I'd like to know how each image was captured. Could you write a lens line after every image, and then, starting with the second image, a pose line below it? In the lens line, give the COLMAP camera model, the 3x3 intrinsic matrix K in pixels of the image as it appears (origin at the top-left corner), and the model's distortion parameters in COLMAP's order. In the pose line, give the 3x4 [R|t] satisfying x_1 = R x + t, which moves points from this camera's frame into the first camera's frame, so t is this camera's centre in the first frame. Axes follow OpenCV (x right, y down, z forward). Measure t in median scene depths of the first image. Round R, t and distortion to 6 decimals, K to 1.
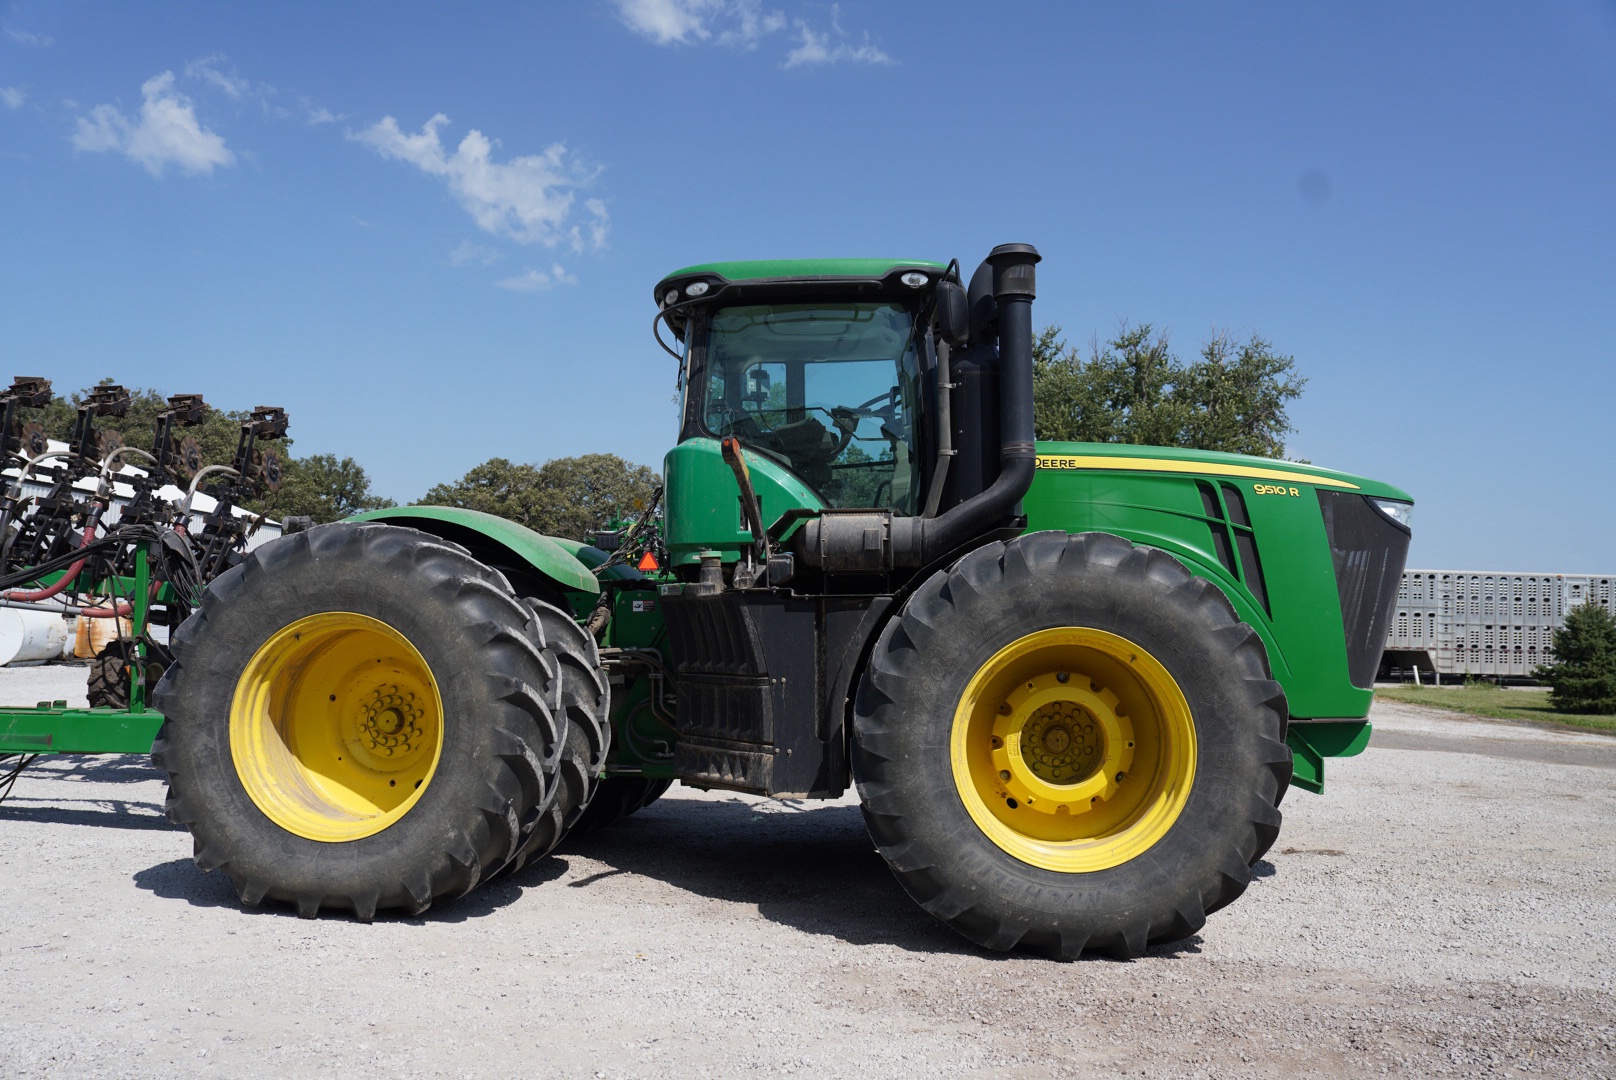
lens RADIAL K [[1258.2, 0, 808.0], [0, 1258.2, 540.0], [0, 0, 1]] dist [-0.114937, 0.149765]
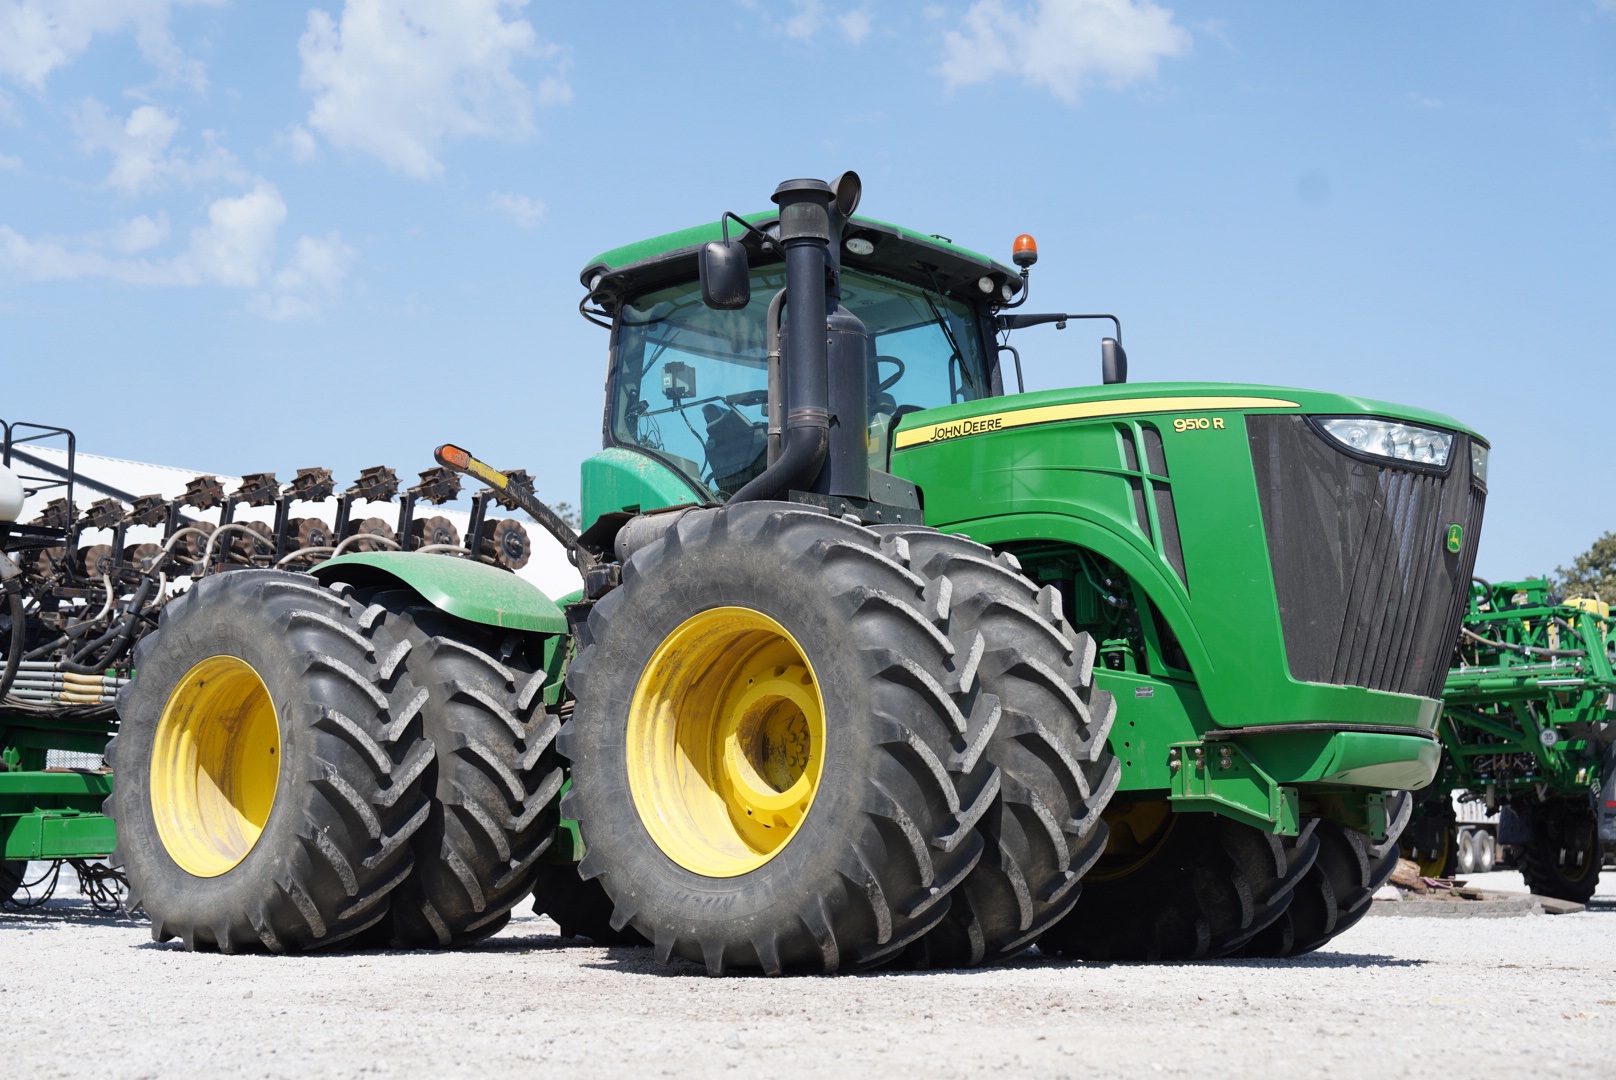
lens RADIAL K [[2432.2, 0, 806.2], [0, 2432.2, 559.8], [0, 0, 1]] dist [0.212978, -0.019829]
pose [[0.803624, -0.093749, -0.587707, 1.272764], [0.059642, 0.995230, -0.077201, 0.171291], [0.592142, 0.026988, 0.805382, -0.381729]]
